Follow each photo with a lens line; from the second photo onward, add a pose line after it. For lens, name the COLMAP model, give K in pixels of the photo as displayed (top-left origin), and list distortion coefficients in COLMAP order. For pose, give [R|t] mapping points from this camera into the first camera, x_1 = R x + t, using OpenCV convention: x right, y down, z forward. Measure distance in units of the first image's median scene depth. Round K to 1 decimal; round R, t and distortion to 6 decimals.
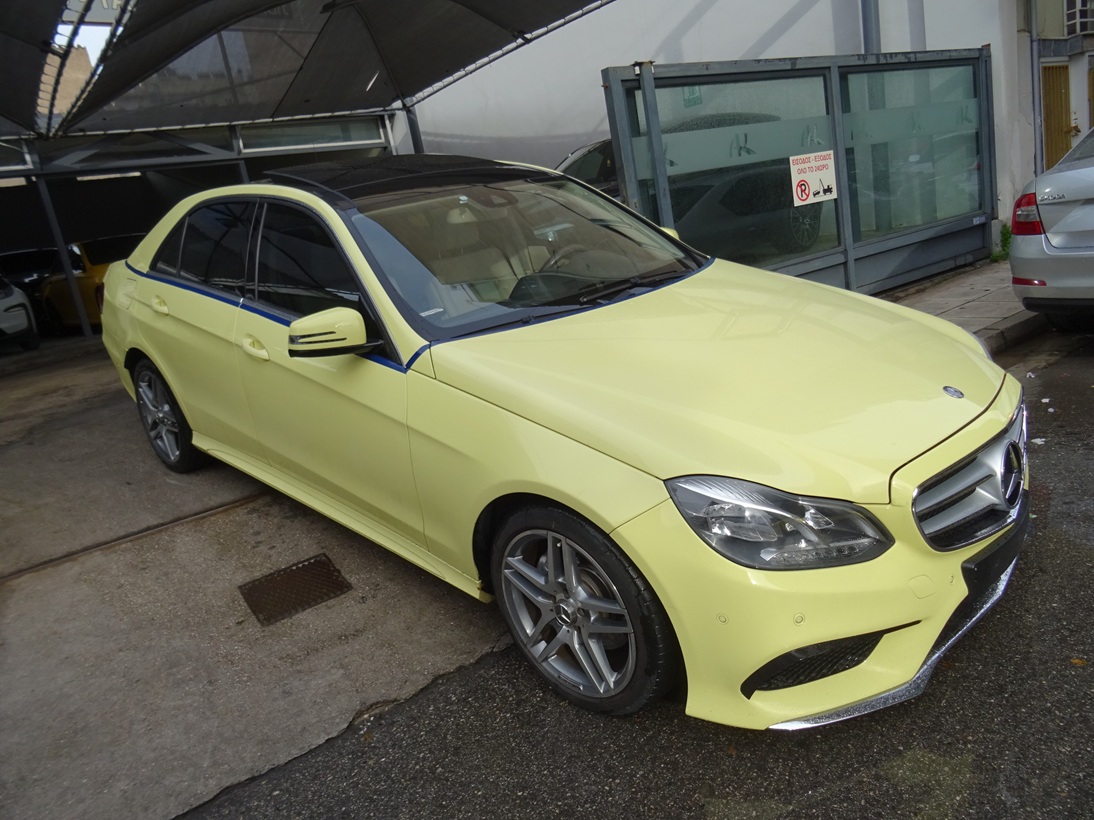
lens RADIAL K [[792.3, 0, 547.0], [0, 792.3, 410.0], [0, 0, 1]] dist [-0.007625, -0.000542]
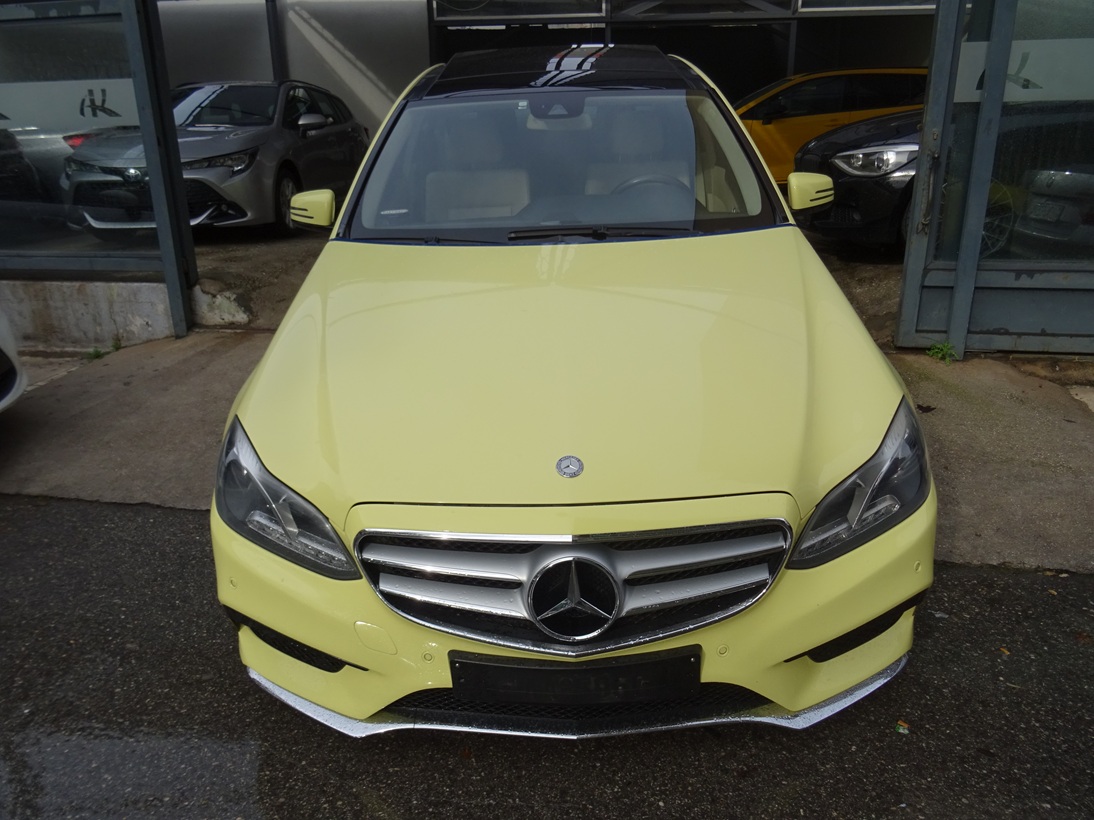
lens RADIAL K [[792.3, 0, 547.0], [0, 792.3, 410.0], [0, 0, 1]] dist [-0.007625, -0.000542]
pose [[0.682168, 0.375810, -0.627227, 0.432139], [-0.266084, 0.926585, 0.265782, -0.120752], [0.681063, -0.014413, 0.732083, 0.199329]]
